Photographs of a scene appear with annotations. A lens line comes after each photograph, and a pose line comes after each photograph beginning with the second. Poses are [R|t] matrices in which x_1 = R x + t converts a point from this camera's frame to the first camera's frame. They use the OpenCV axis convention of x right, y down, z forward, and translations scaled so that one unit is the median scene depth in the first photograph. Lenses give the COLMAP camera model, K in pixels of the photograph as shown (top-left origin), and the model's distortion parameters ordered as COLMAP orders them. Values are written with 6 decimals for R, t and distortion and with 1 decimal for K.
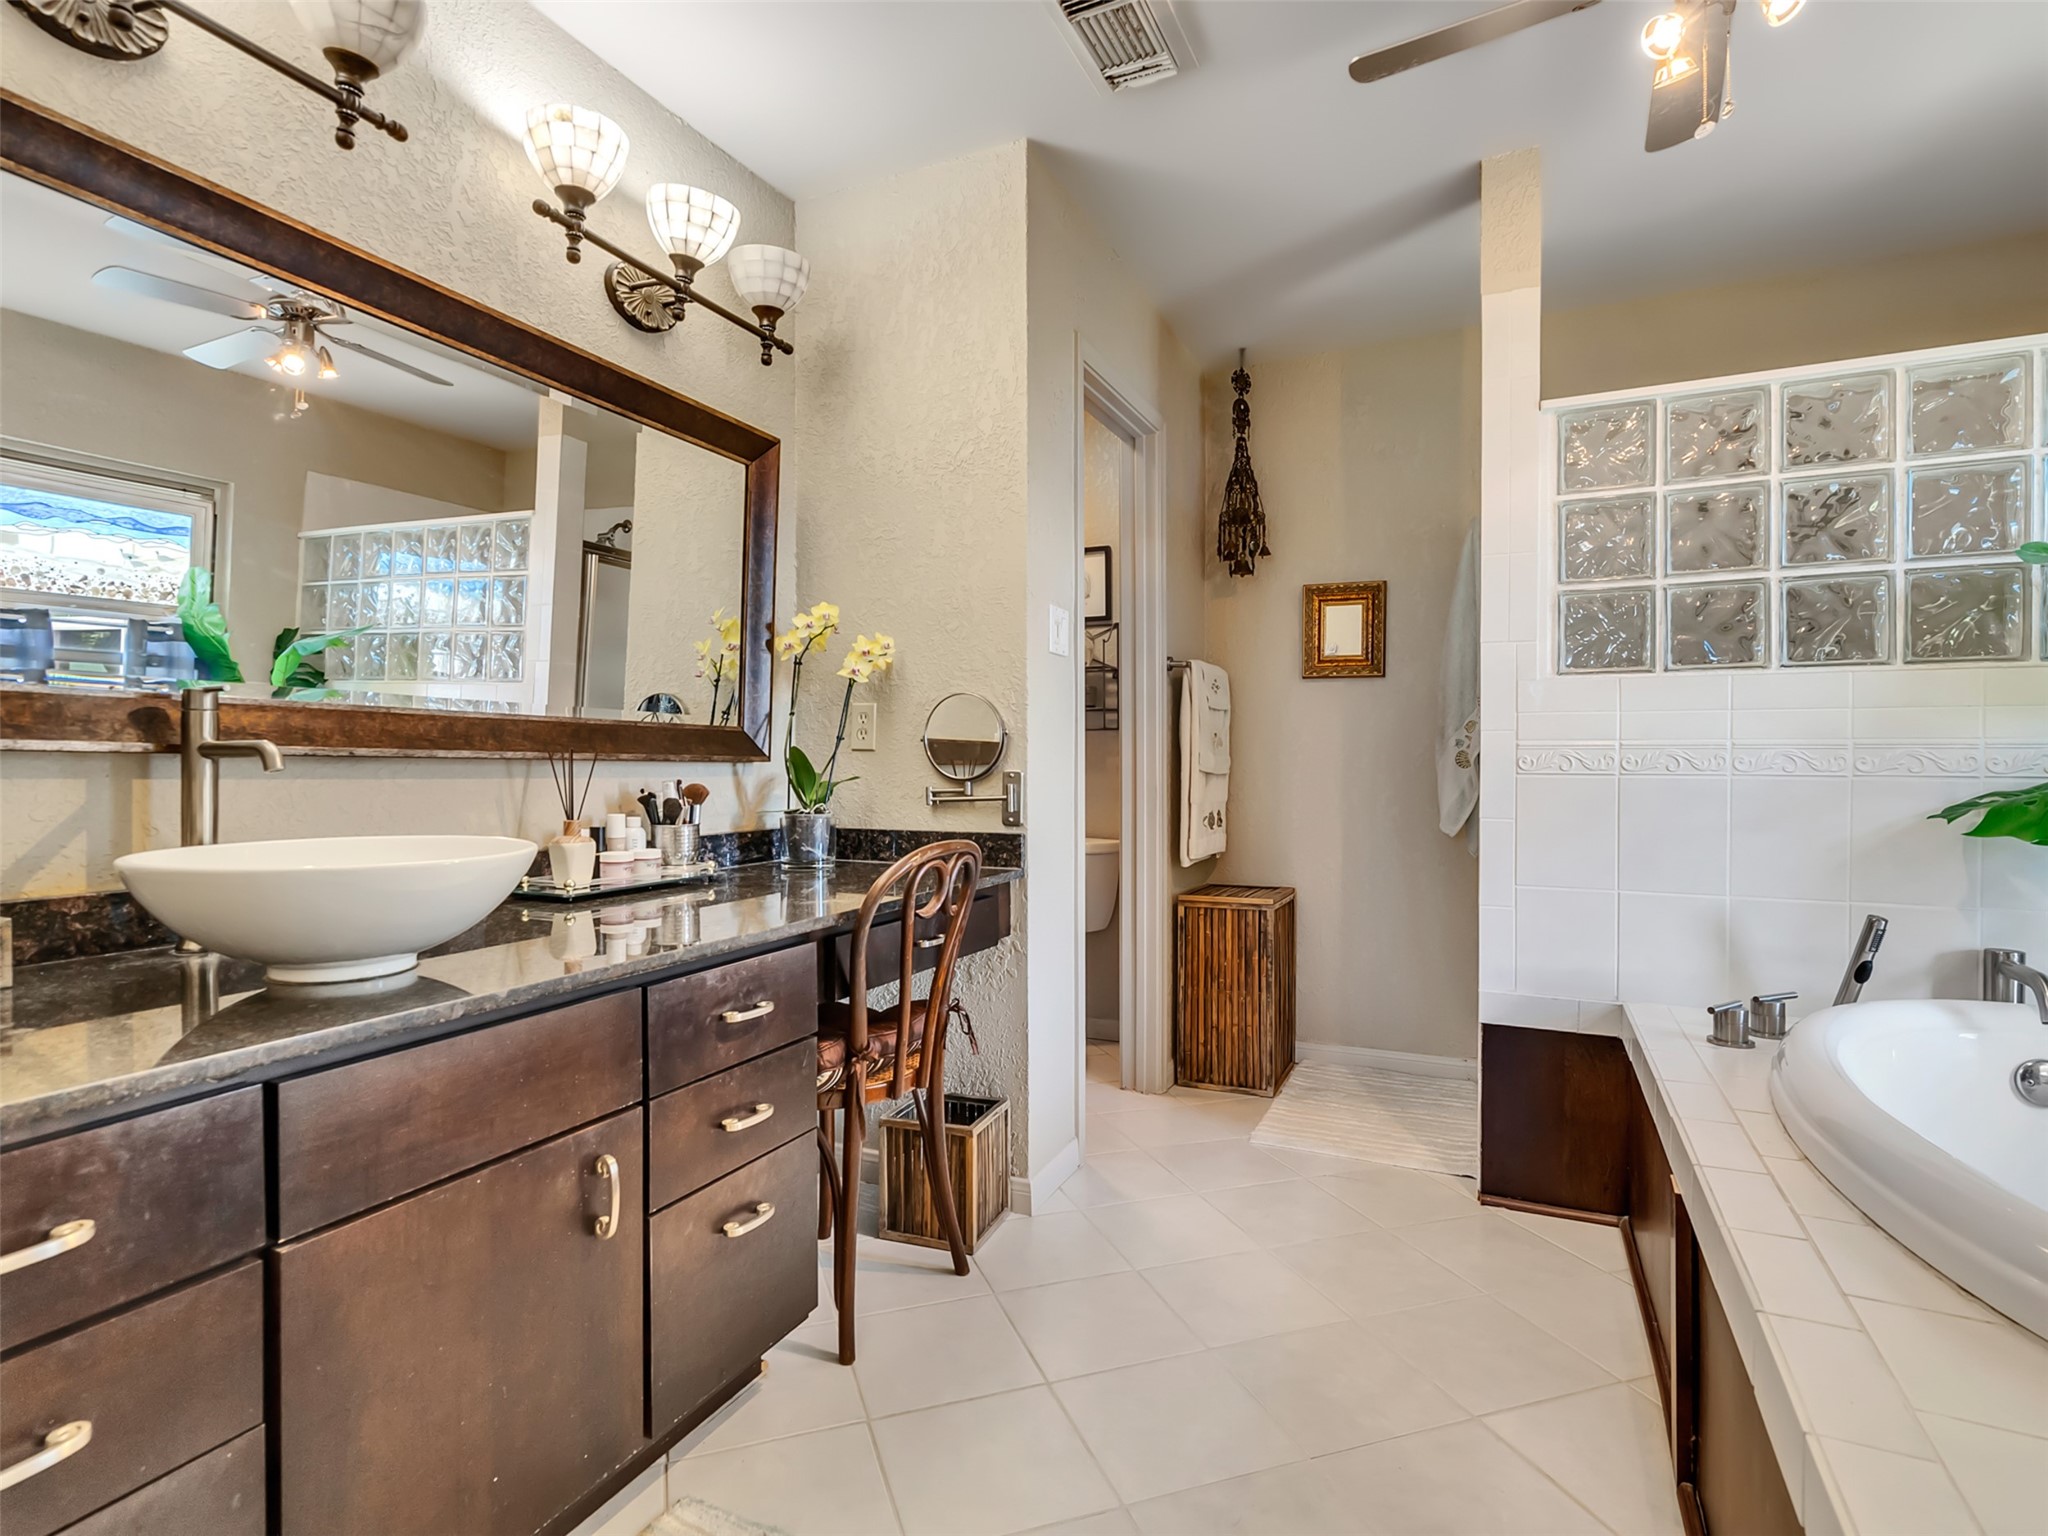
lens RADIAL K [[1043.1, 0, 1002.5], [0, 1043.1, 768.0], [0, 0, 1]] dist [-0.007626, 0.004826]
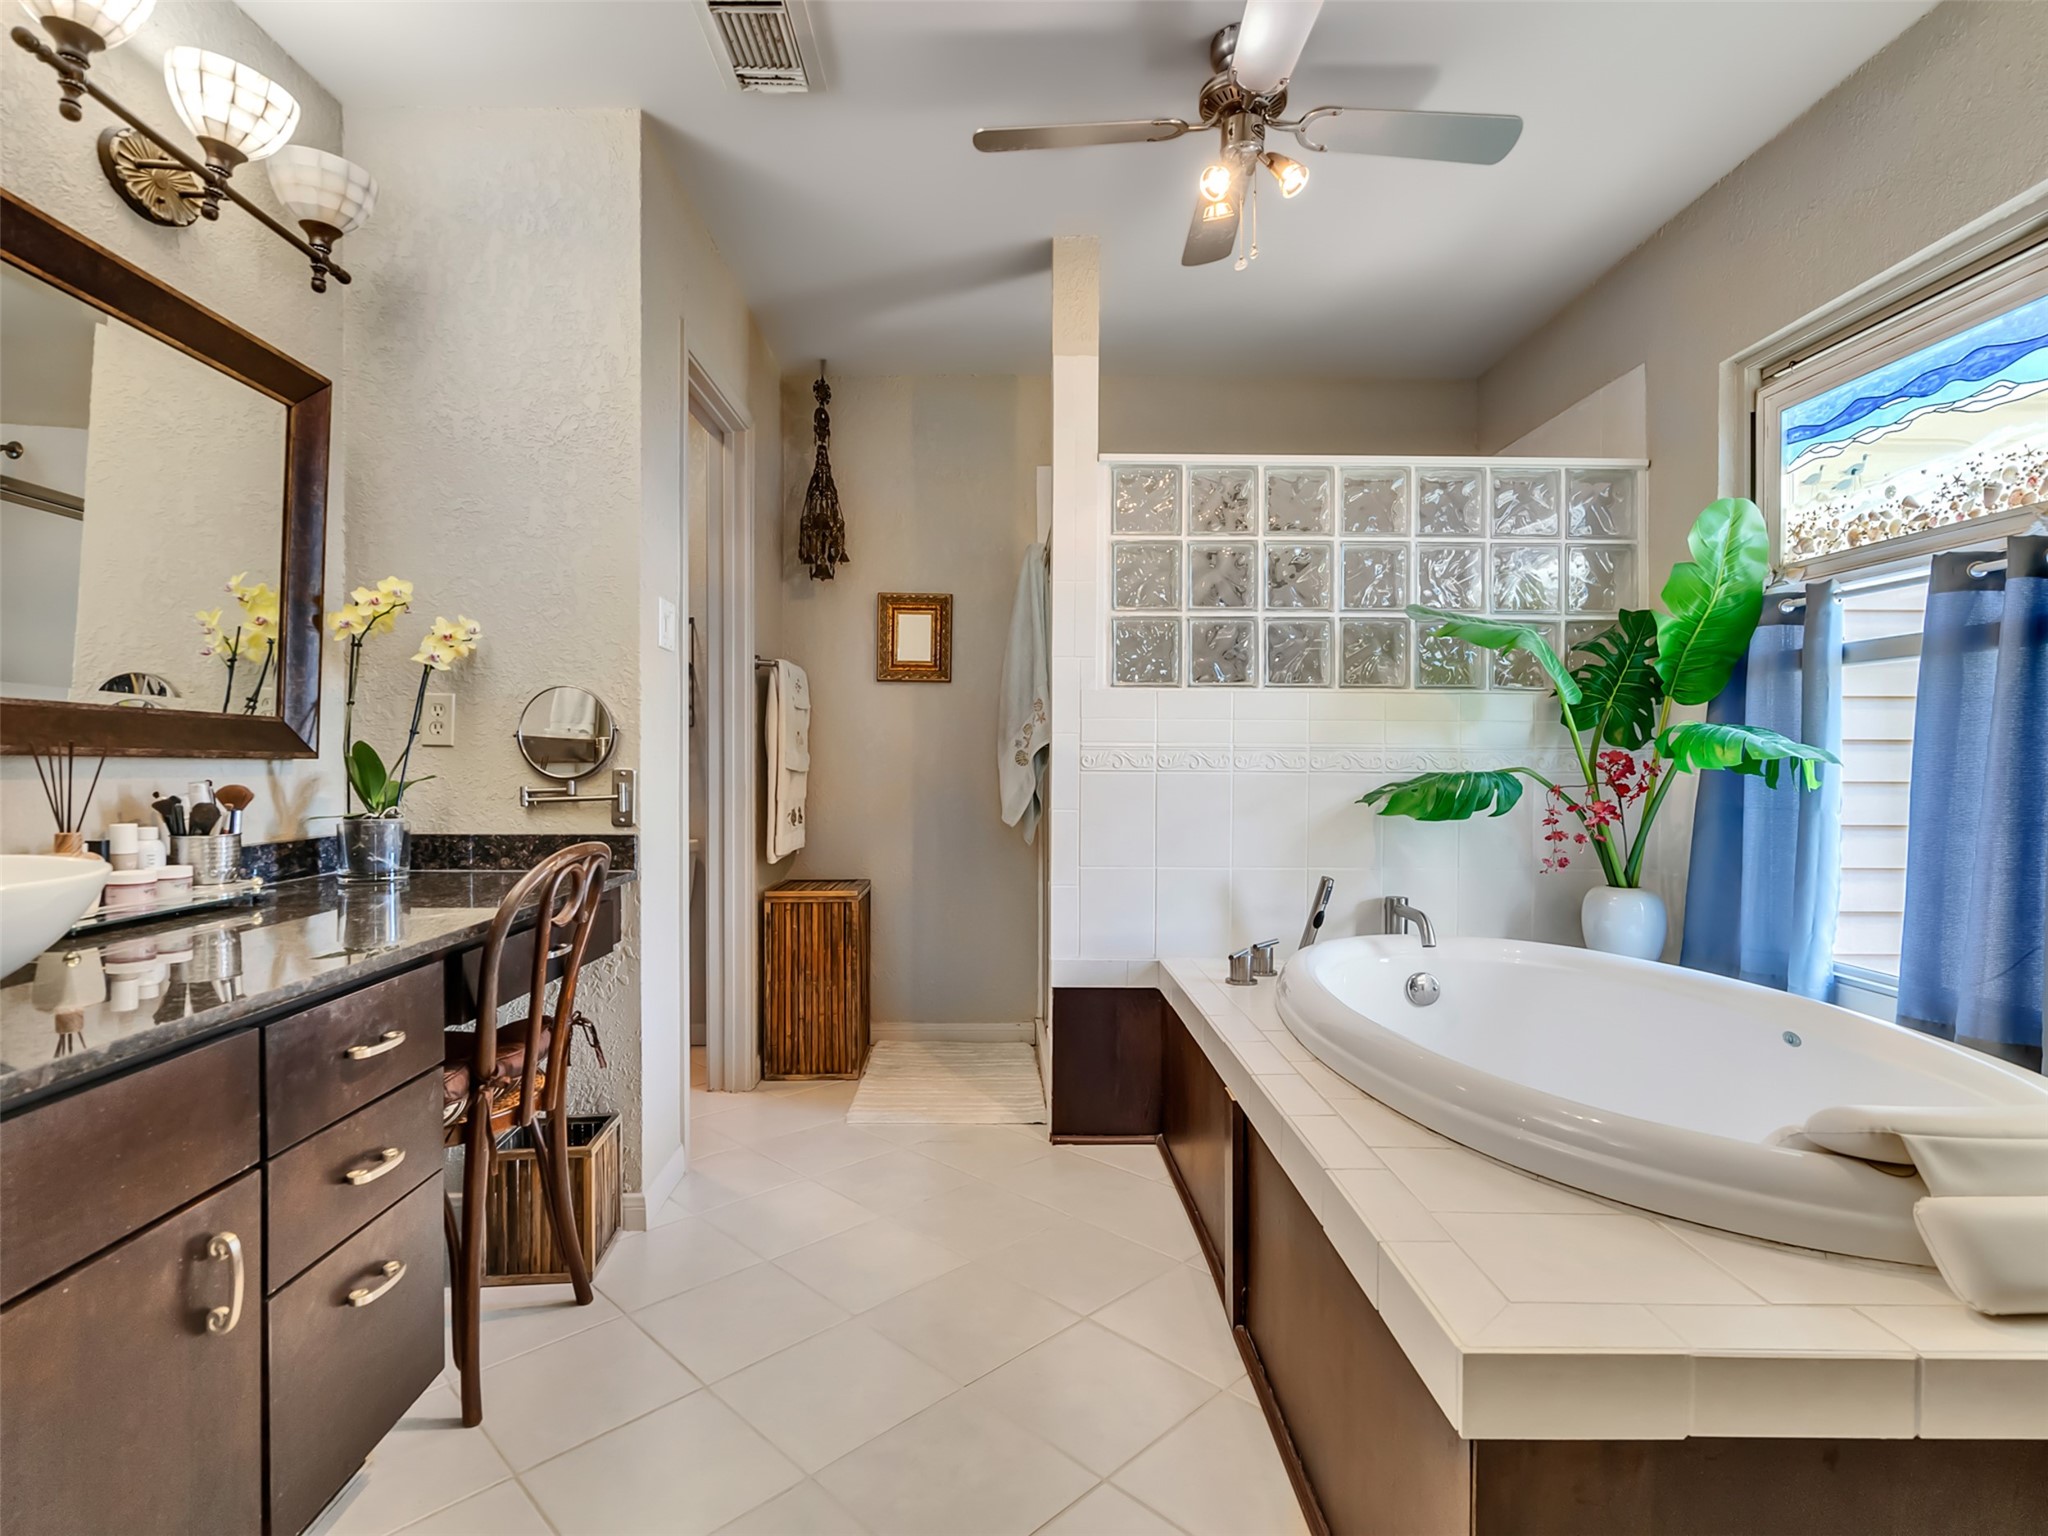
lens RADIAL K [[1043.1, 0, 1002.5], [0, 1043.1, 768.0], [0, 0, 1]] dist [-0.007626, 0.004826]
pose [[0.896398, -0.001271, 0.443248, -0.106939], [0.000207, 0.999997, 0.002449, -0.000312], [-0.443250, -0.002104, 0.896396, -0.009414]]
